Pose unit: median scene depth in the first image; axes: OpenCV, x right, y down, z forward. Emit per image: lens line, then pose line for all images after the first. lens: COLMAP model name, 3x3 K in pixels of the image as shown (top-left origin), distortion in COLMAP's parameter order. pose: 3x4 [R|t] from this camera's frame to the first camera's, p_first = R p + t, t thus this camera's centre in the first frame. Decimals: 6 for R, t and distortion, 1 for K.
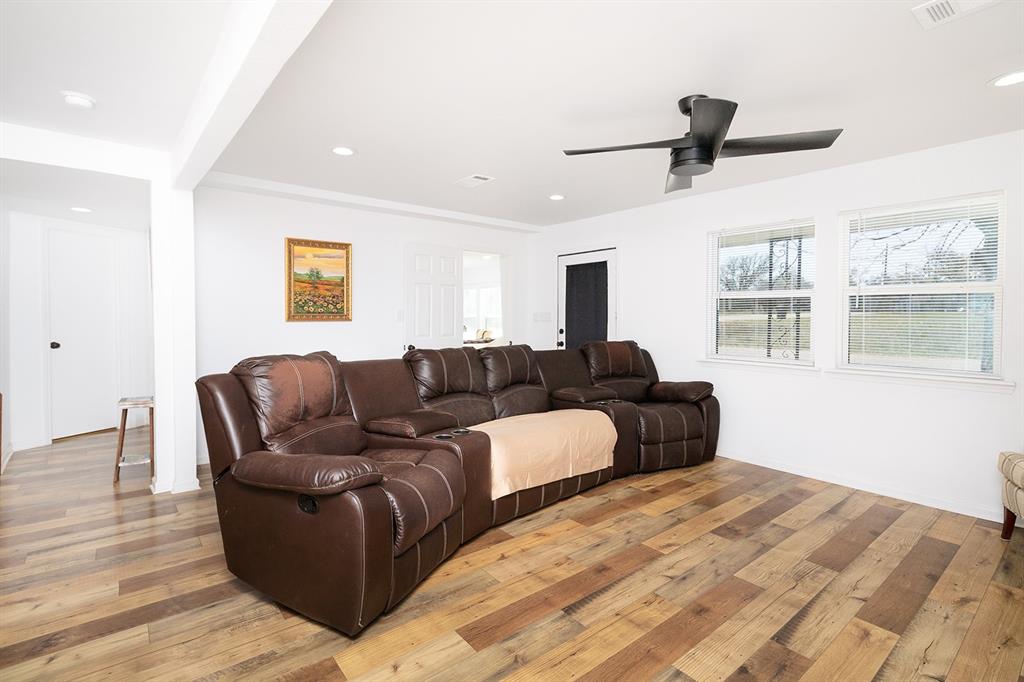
lens RADIAL K [[462.7, 0, 514.0], [0, 462.7, 319.8], [0, 0, 1]] dist [0.000018, -0.000082]
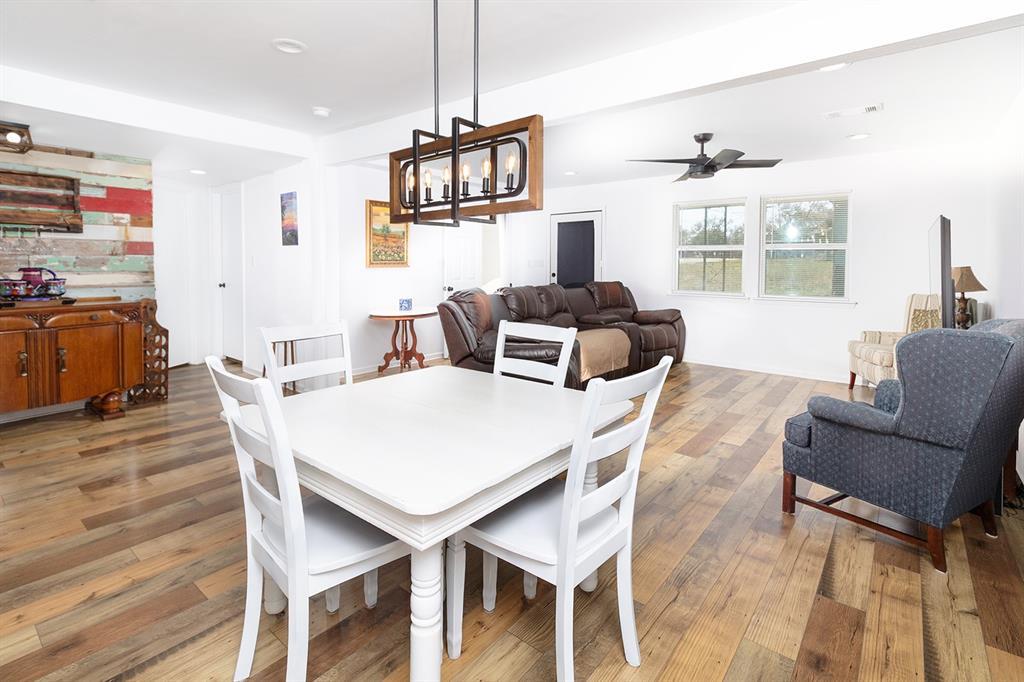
lens RADIAL K [[490.4, 0, 509.8], [0, 490.4, 268.7], [0, 0, 1]] dist [-0.000098, -0.000017]
pose [[0.973230, -0.006098, 0.229753, -0.423915], [0.005231, 0.999977, 0.004383, 0.002290], [-0.229775, -0.003064, 0.973239, -0.348803]]
